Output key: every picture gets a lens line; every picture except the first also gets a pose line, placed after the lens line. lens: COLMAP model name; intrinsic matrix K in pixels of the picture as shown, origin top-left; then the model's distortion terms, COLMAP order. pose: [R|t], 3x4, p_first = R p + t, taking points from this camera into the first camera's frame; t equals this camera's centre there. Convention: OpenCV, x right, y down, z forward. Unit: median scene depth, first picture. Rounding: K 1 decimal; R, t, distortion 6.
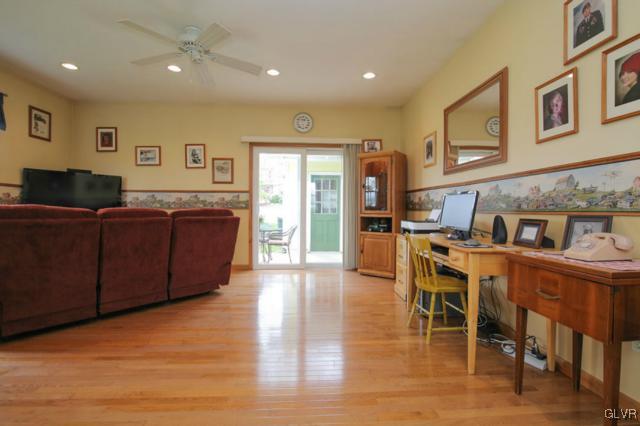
lens RADIAL K [[294.7, 0, 317.8], [0, 294.7, 211.5], [0, 0, 1]] dist [-0.009789, 0.000097]
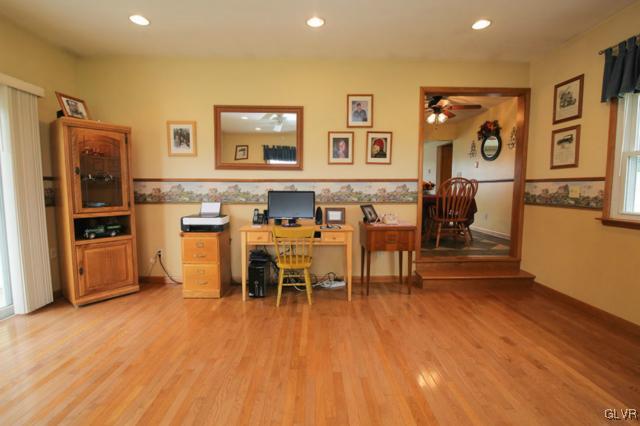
lens RADIAL K [[294.7, 0, 320.9], [0, 294.7, 214.0], [0, 0, 1]] dist [-0.009789, 0.000097]
pose [[0.028483, -0.091140, 0.995431, -1.121447], [0.009322, 0.995816, 0.090908, -0.105994], [-0.999551, 0.006690, 0.029214, 1.091878]]
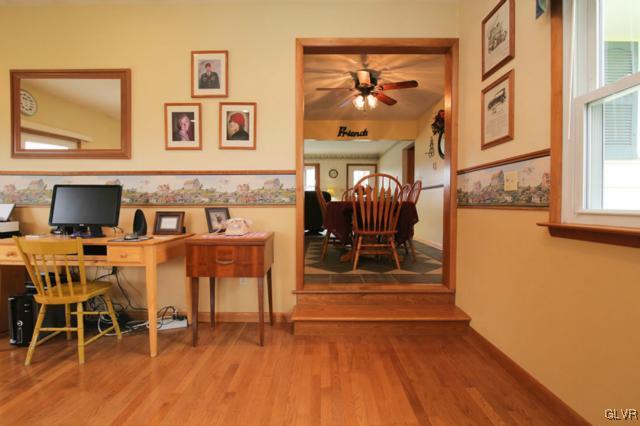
lens RADIAL K [[294.7, 0, 317.5], [0, 294.7, 213.0], [0, 0, 1]] dist [-0.009789, 0.000097]
pose [[0.067781, -0.028687, 0.997288, -0.479222], [0.008233, 0.999569, 0.028193, 0.002440], [-0.997666, 0.006300, 0.067988, 0.318325]]
